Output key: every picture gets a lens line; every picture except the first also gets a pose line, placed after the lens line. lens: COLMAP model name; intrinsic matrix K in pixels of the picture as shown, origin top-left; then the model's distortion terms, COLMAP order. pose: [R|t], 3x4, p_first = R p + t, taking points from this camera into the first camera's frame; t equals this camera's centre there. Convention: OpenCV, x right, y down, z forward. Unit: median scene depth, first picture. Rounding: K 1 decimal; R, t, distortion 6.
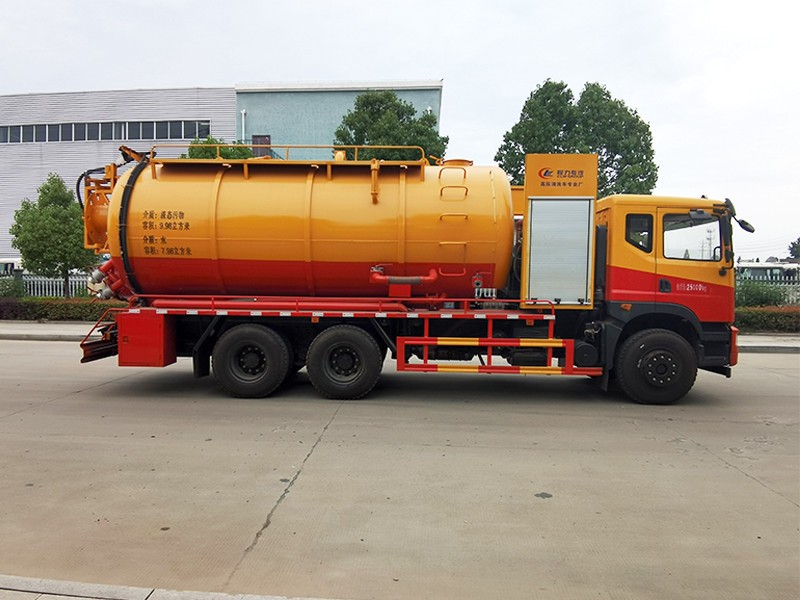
lens RADIAL K [[489.3, 0, 377.1], [0, 489.3, 282.4], [0, 0, 1]] dist [-0.009974, -0.014389]
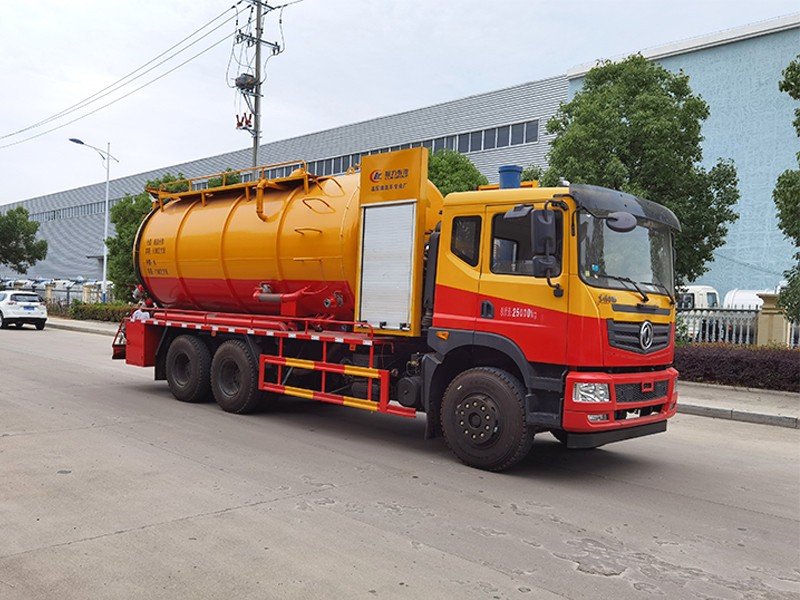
lens RADIAL K [[625.5, 0, 394.9], [0, 625.5, 297.7], [0, 0, 1]] dist [0.025556, 0.011826]
pose [[0.789044, 0.013978, -0.614177, 1.025206], [-0.033766, 0.999217, -0.020638, 0.012644], [0.613408, 0.037023, 0.788898, 0.148770]]
